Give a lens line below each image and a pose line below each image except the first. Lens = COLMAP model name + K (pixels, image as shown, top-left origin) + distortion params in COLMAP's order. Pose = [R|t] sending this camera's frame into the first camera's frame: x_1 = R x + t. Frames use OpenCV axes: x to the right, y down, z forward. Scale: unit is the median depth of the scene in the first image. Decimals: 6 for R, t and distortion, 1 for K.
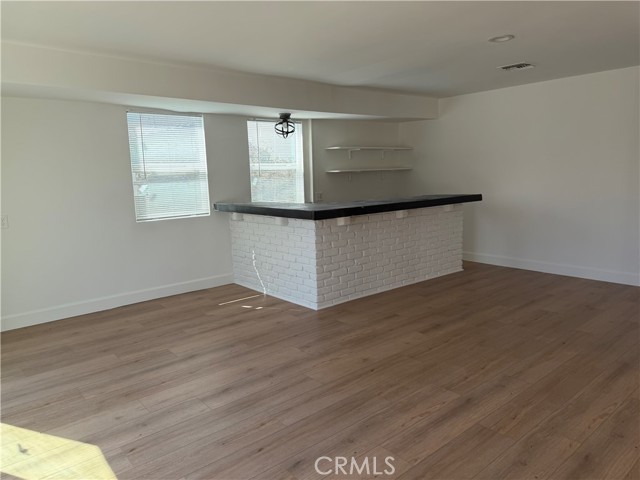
lens RADIAL K [[445.8, 0, 320.0], [0, 445.8, 240.0], [0, 0, 1]] dist [0.093666, -0.141905]
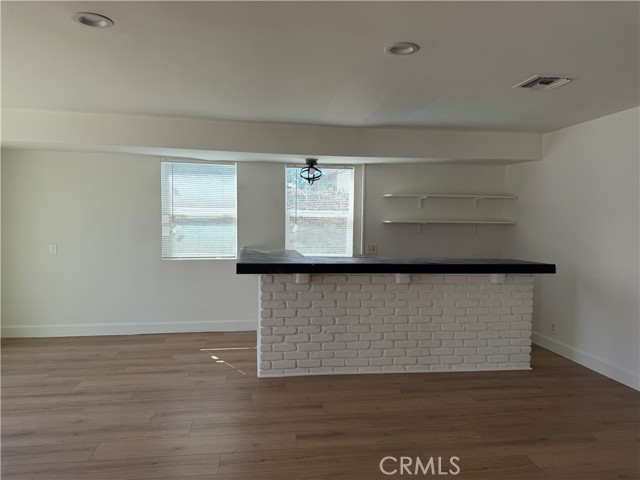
lens RADIAL K [[445.8, 0, 320.0], [0, 445.8, 240.0], [0, 0, 1]] dist [0.093666, -0.141905]
pose [[0.850942, 0.066677, -0.521010, 0.472675], [-0.117882, 0.990850, -0.065725, -0.057648], [0.511861, 0.117346, 0.851016, 0.248118]]
